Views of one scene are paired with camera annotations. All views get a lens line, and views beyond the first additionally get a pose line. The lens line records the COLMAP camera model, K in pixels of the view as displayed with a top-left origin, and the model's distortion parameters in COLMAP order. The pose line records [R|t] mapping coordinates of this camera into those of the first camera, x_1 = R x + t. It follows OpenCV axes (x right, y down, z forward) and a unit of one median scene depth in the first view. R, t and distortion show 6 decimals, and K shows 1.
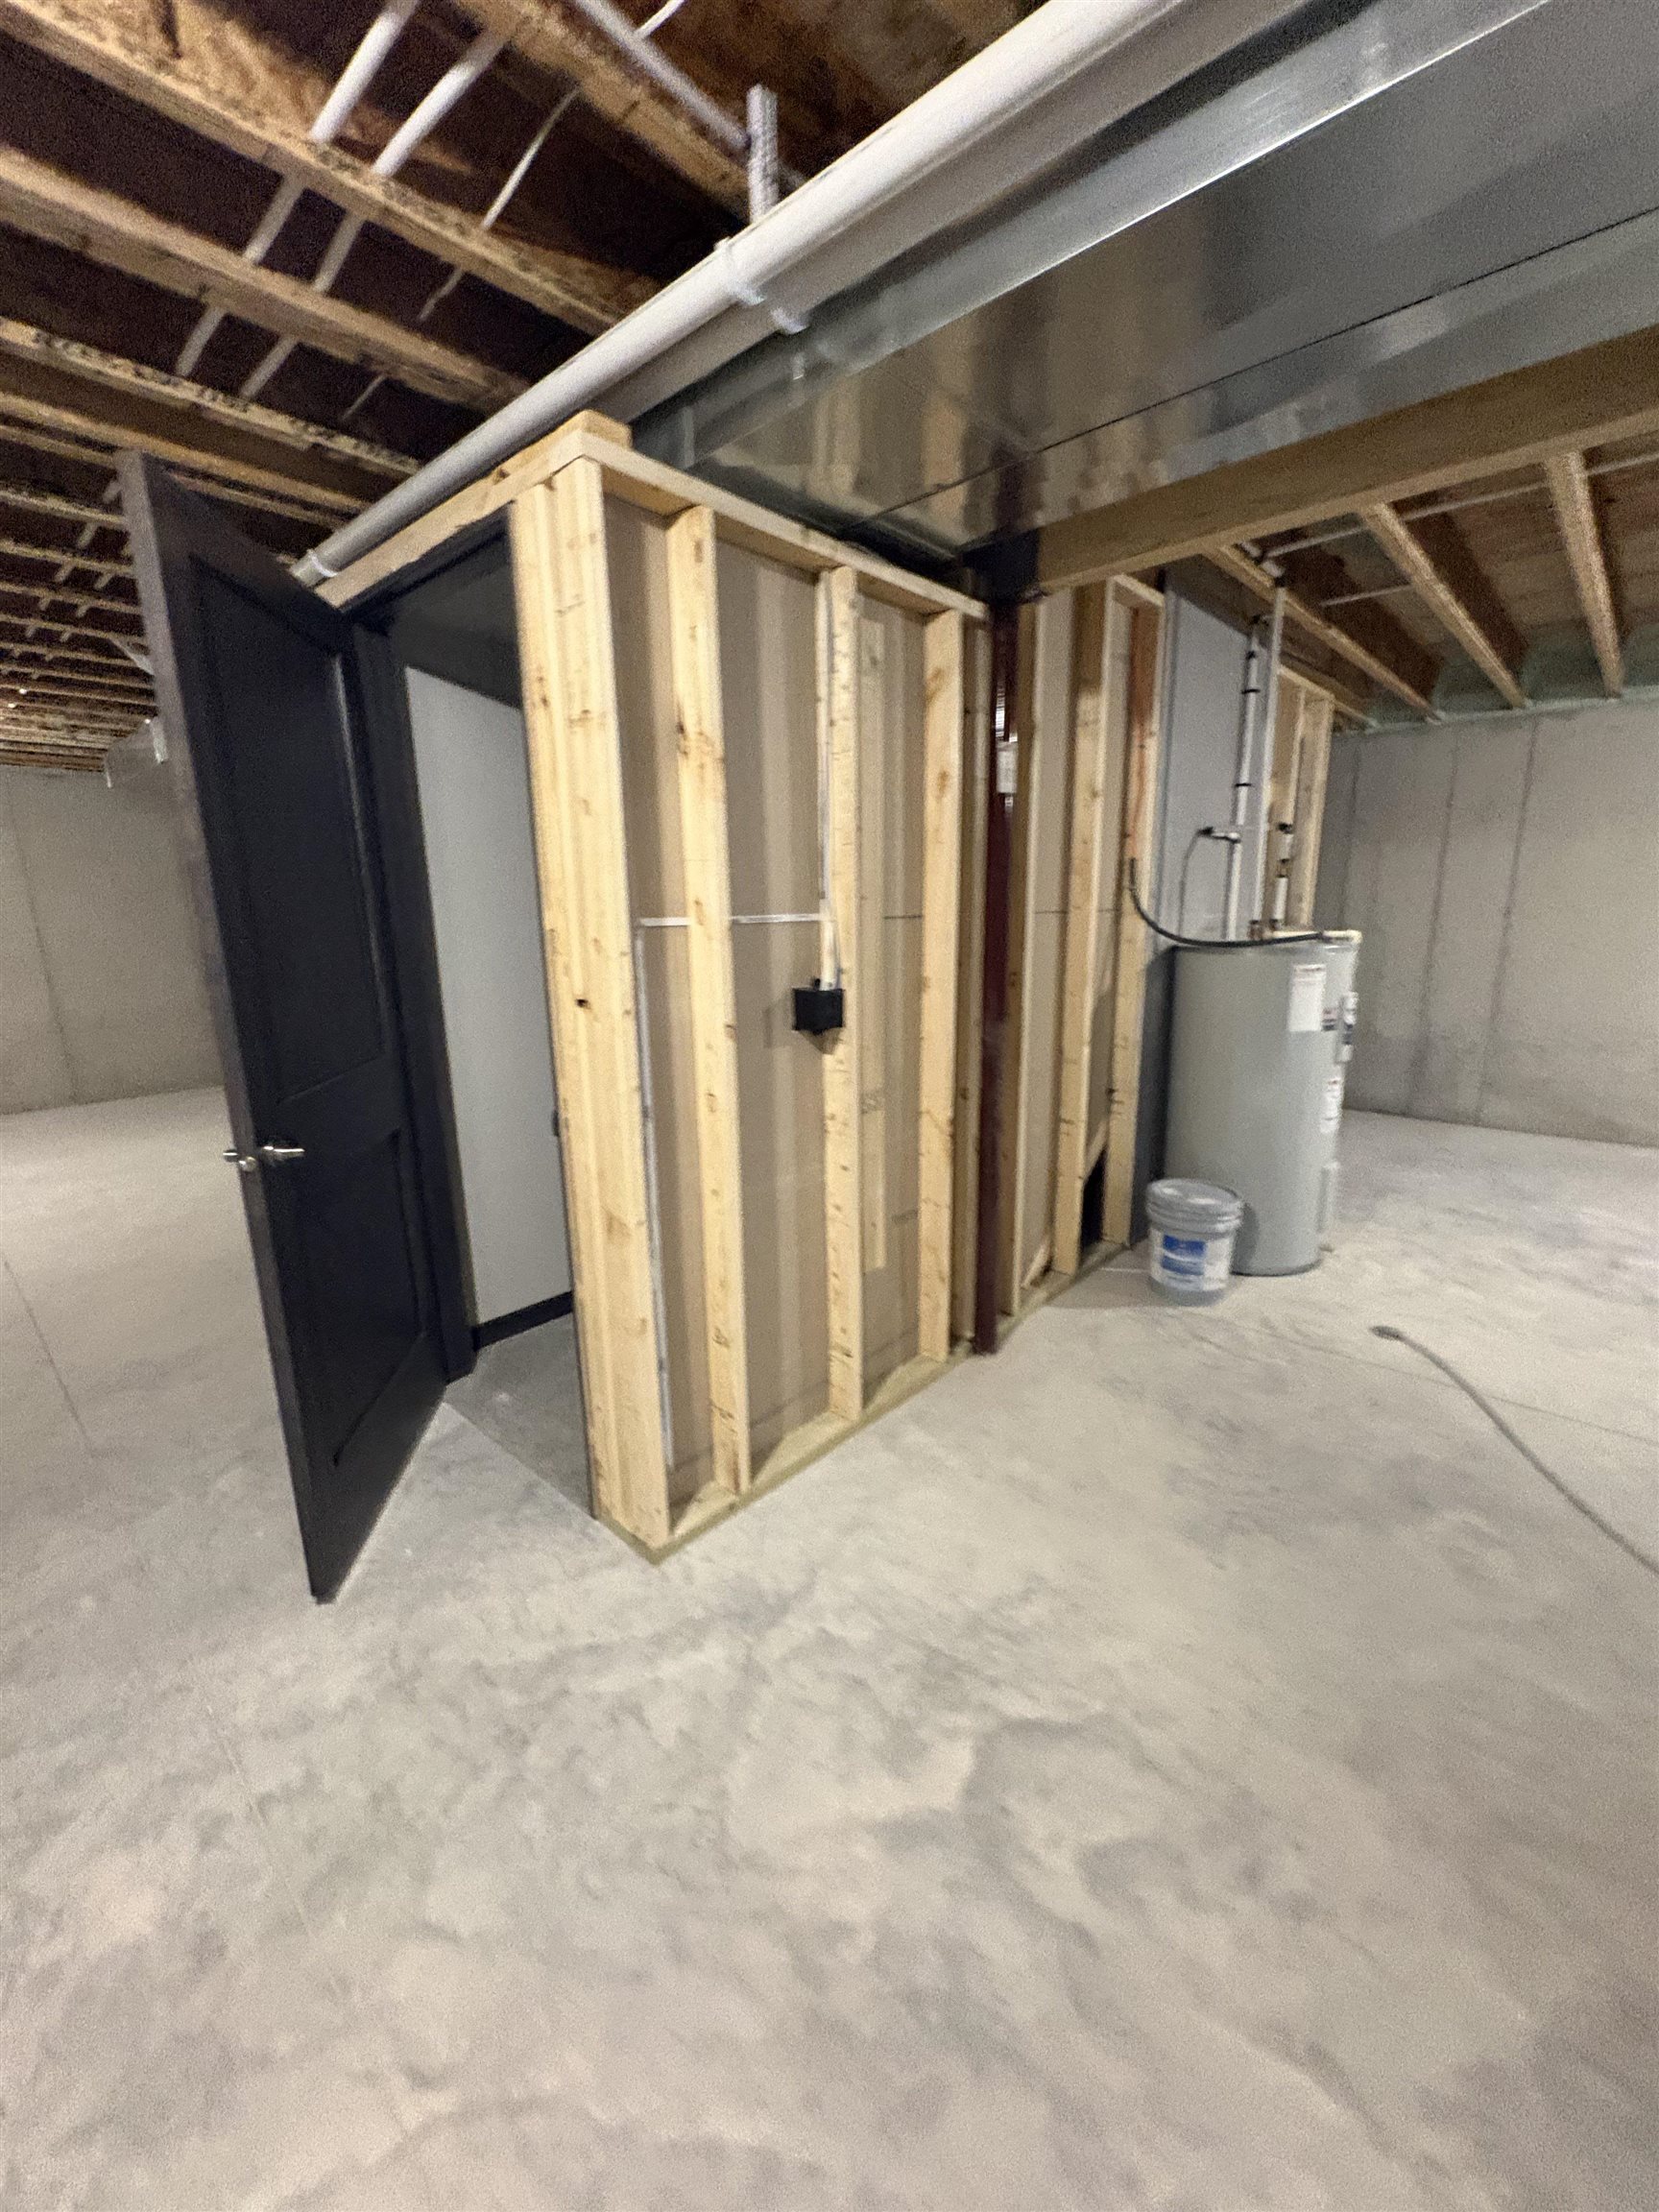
lens RADIAL K [[884.9, 0, 830.1], [0, 884.9, 1108.5], [0, 0, 1]] dist [0.001653, -0.000299]
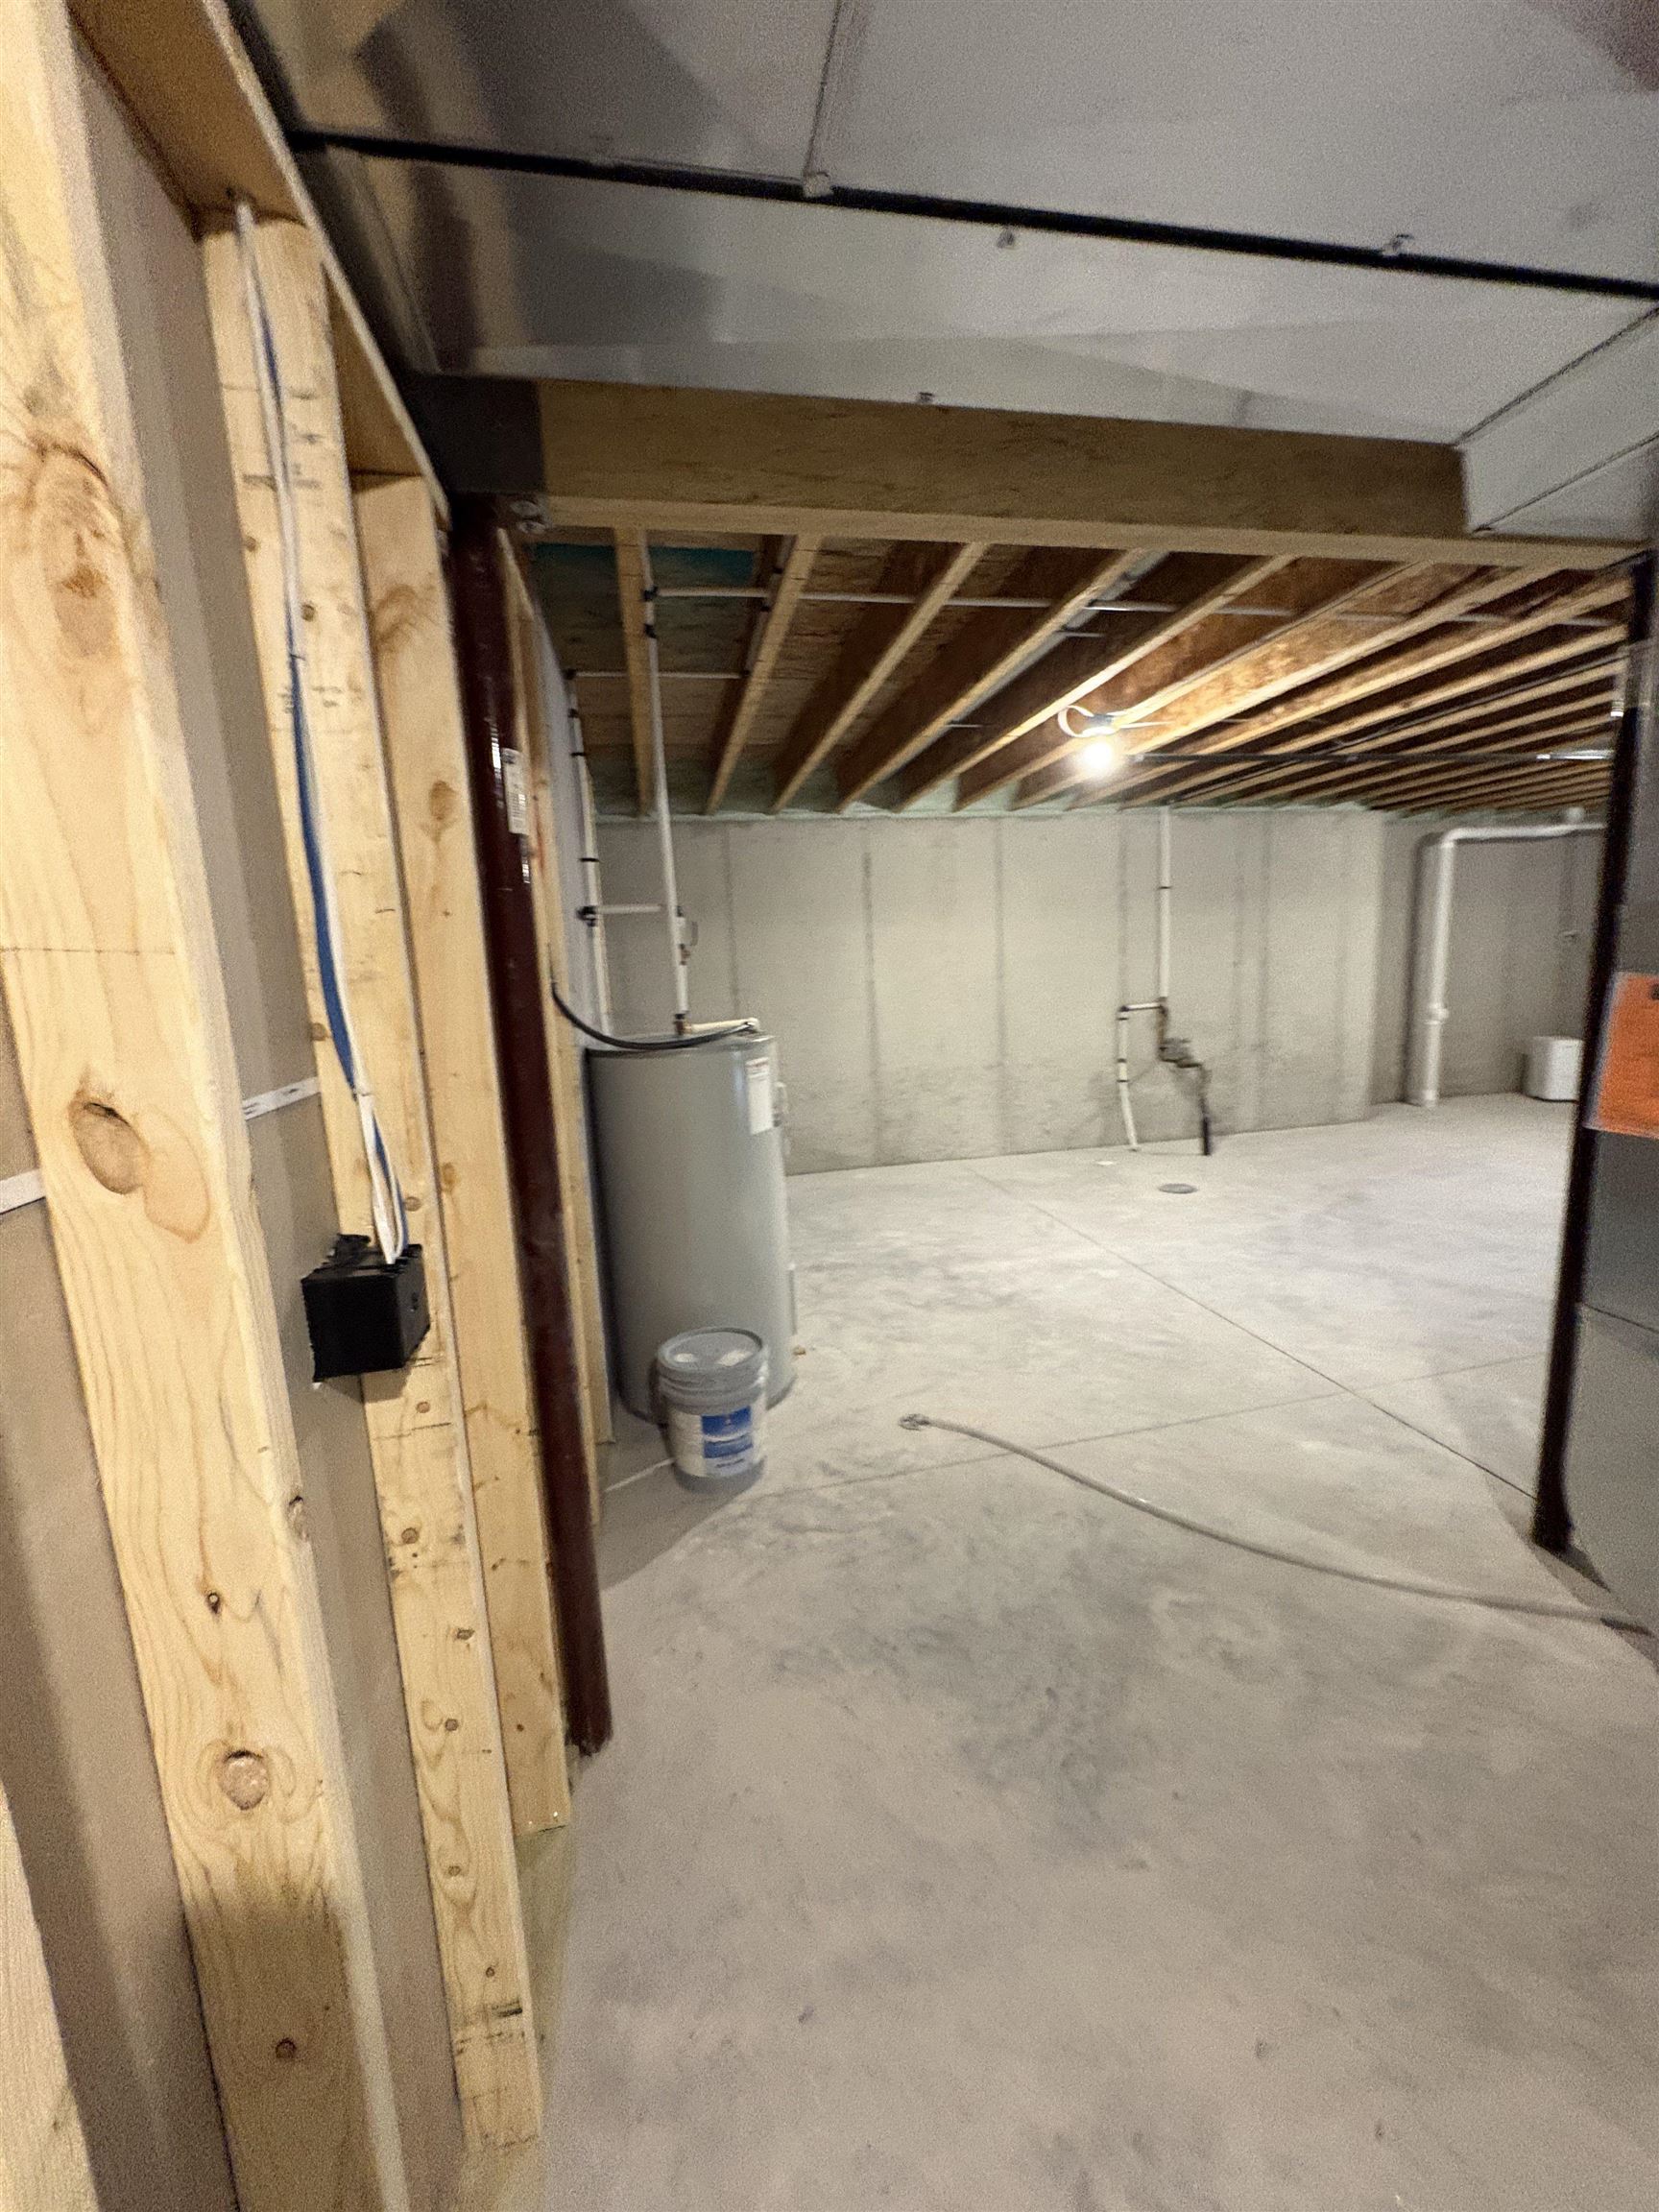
lens RADIAL K [[884.9, 0, 834.6], [0, 884.9, 1105.3], [0, 0, 1]] dist [0.001653, -0.000299]
pose [[0.586622, -0.144224, 0.796915, -0.140680], [0.218124, 0.975789, 0.016032, -0.116520], [-0.779934, 0.164422, 0.603878, 0.411057]]
